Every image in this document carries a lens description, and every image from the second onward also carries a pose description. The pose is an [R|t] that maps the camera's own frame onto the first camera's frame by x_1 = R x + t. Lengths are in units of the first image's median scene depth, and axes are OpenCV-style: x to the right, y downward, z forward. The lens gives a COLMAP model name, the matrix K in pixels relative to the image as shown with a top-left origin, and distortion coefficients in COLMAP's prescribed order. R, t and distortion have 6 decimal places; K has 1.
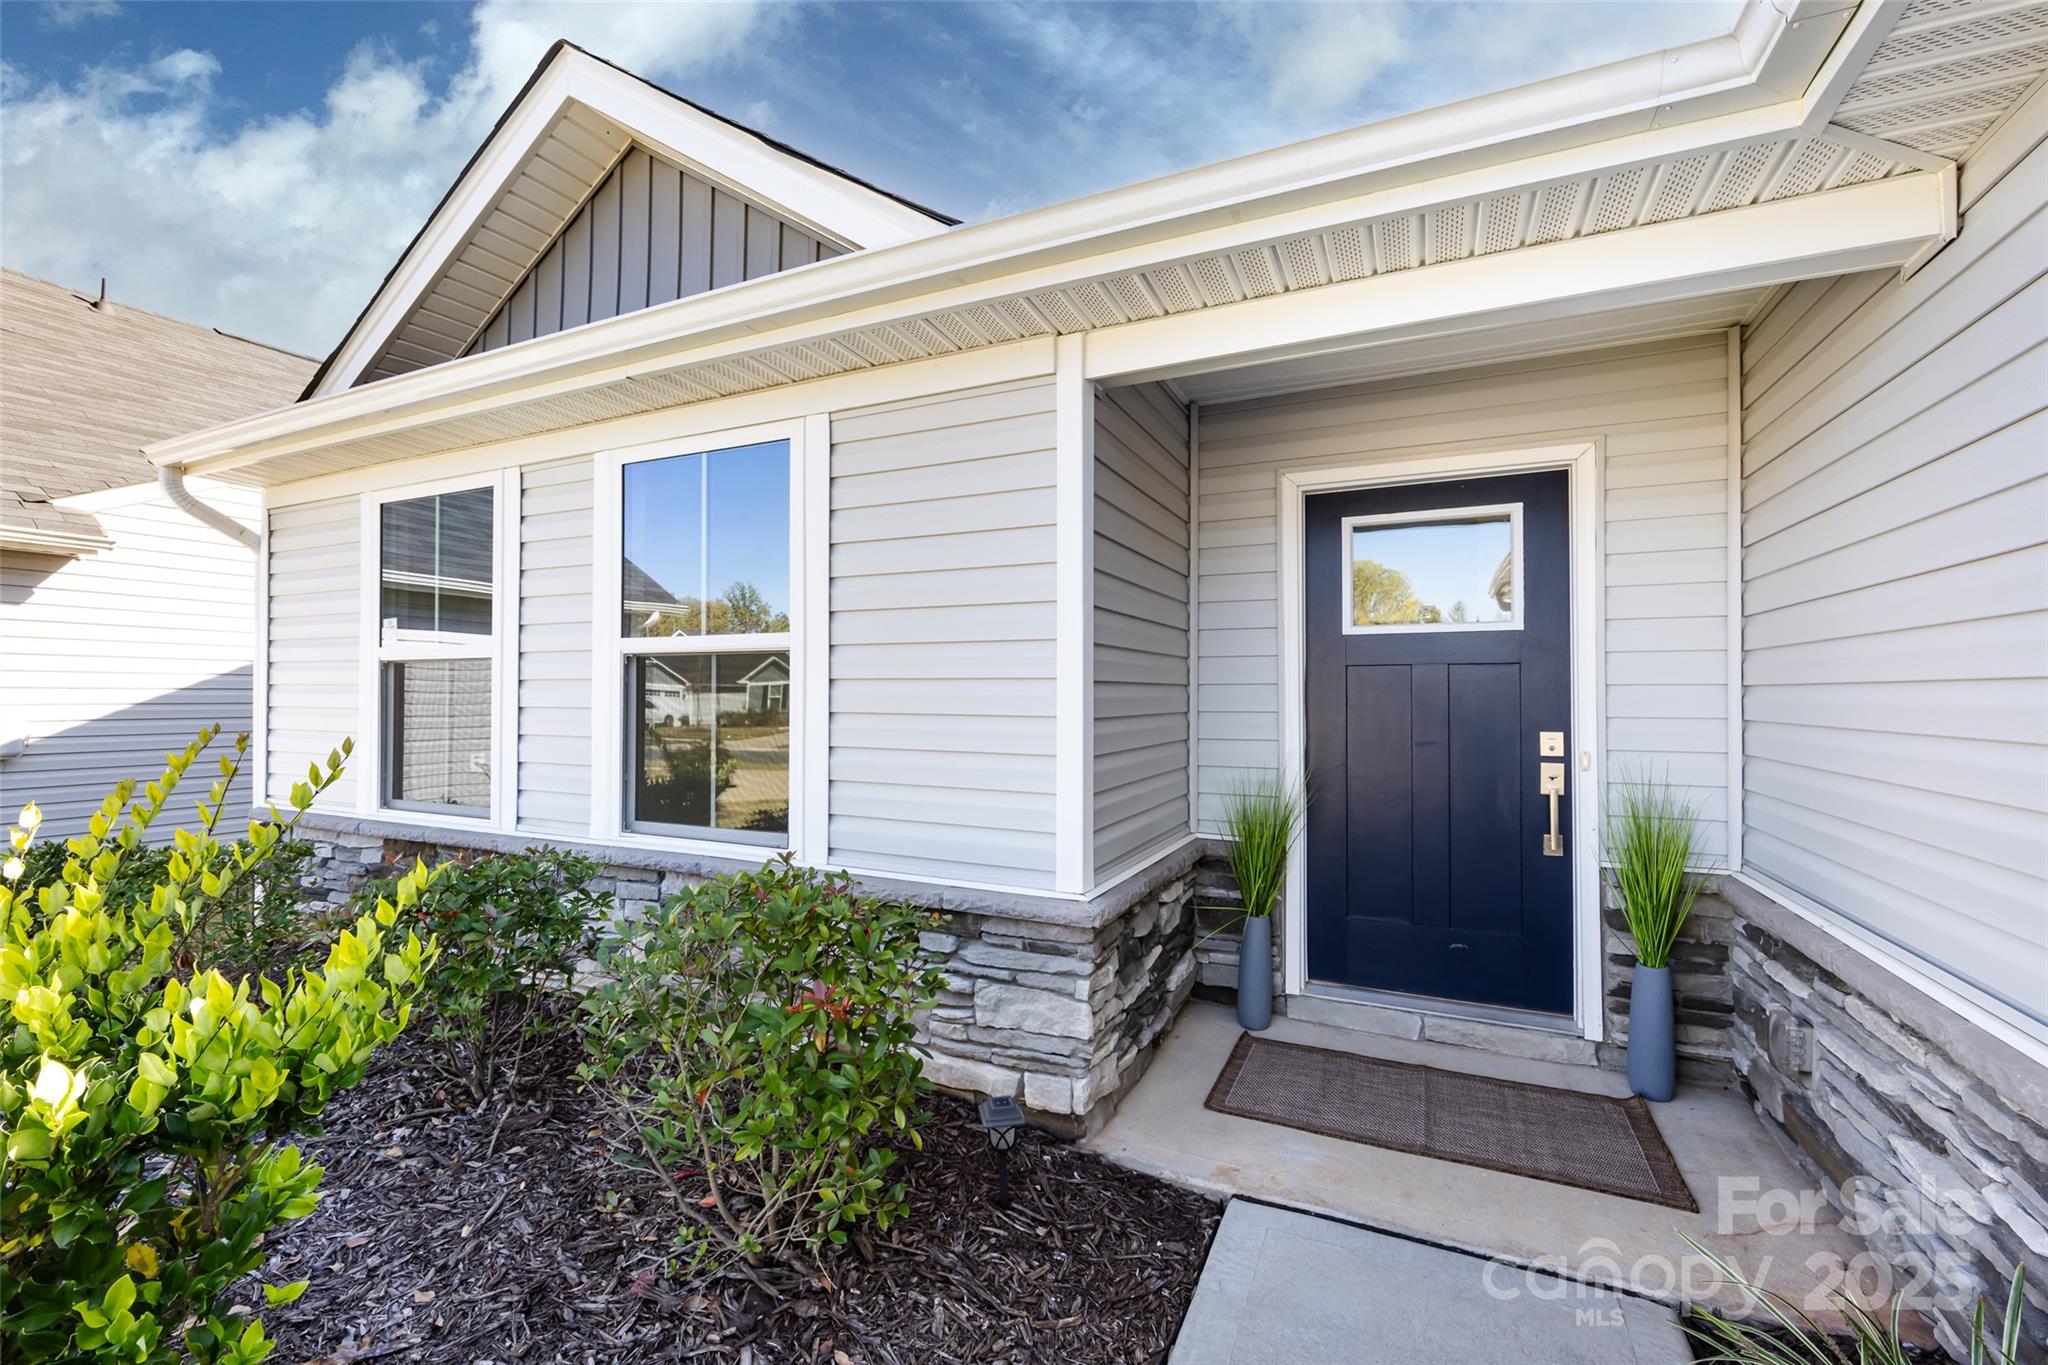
lens RADIAL K [[751.9, 0, 1024.0], [0, 751.9, 682.5], [0, 0, 1]] dist [-0.000596, -0.000280]
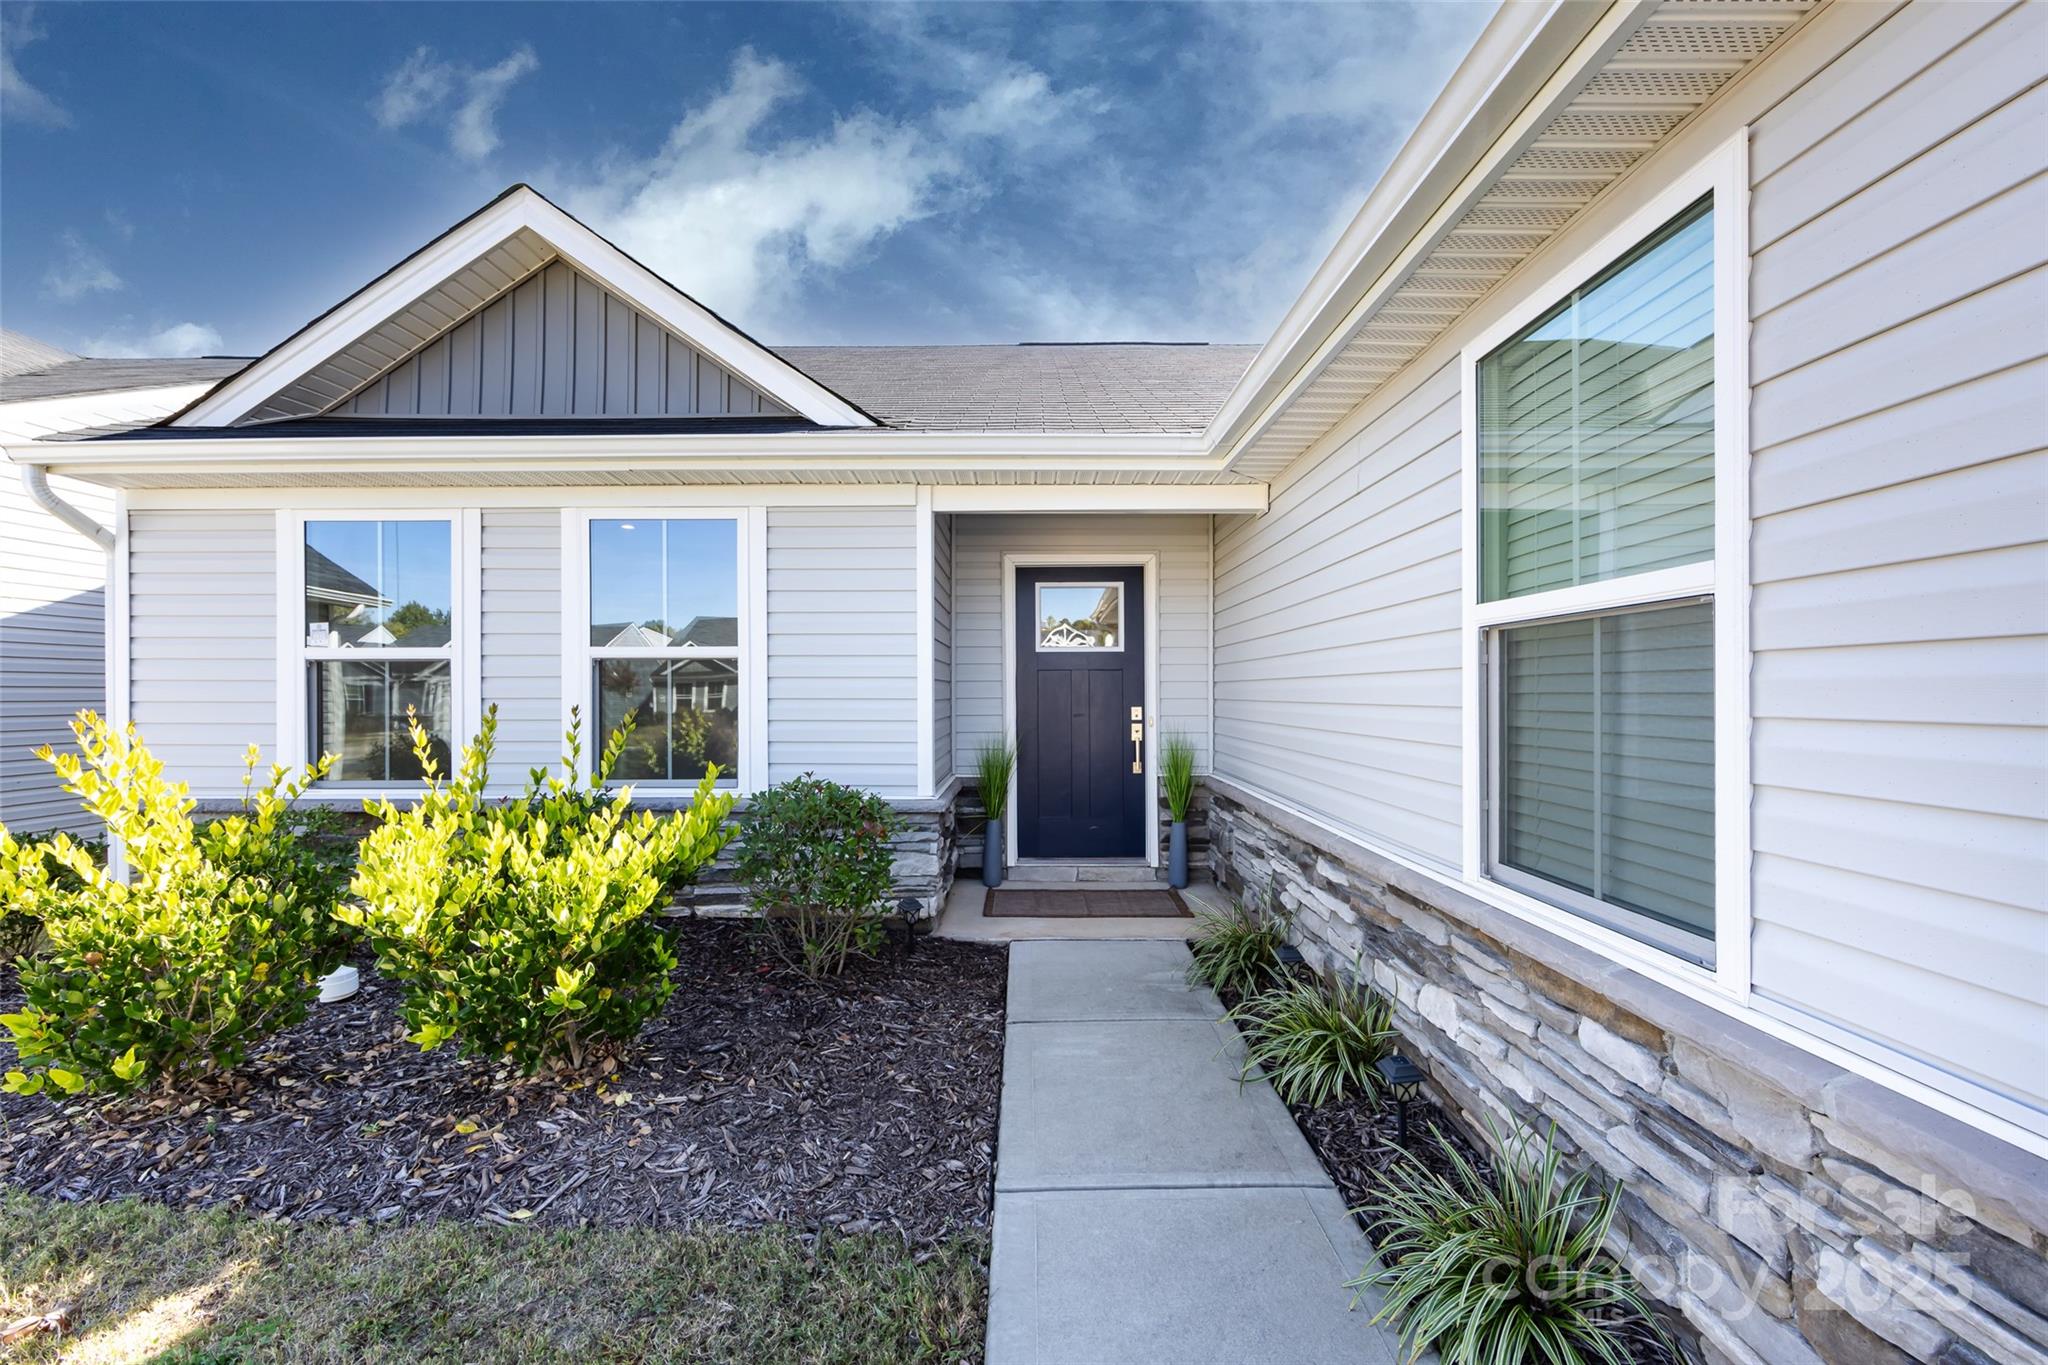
lens RADIAL K [[812.7, 0, 1047.6], [0, 812.7, 693.5], [0, 0, 1]] dist [-0.001293, -0.000233]
pose [[0.861588, -0.006534, 0.507566, -0.542409], [0.000701, 0.999932, 0.011683, 0.009249], [-0.507607, -0.009710, 0.861534, -0.662138]]
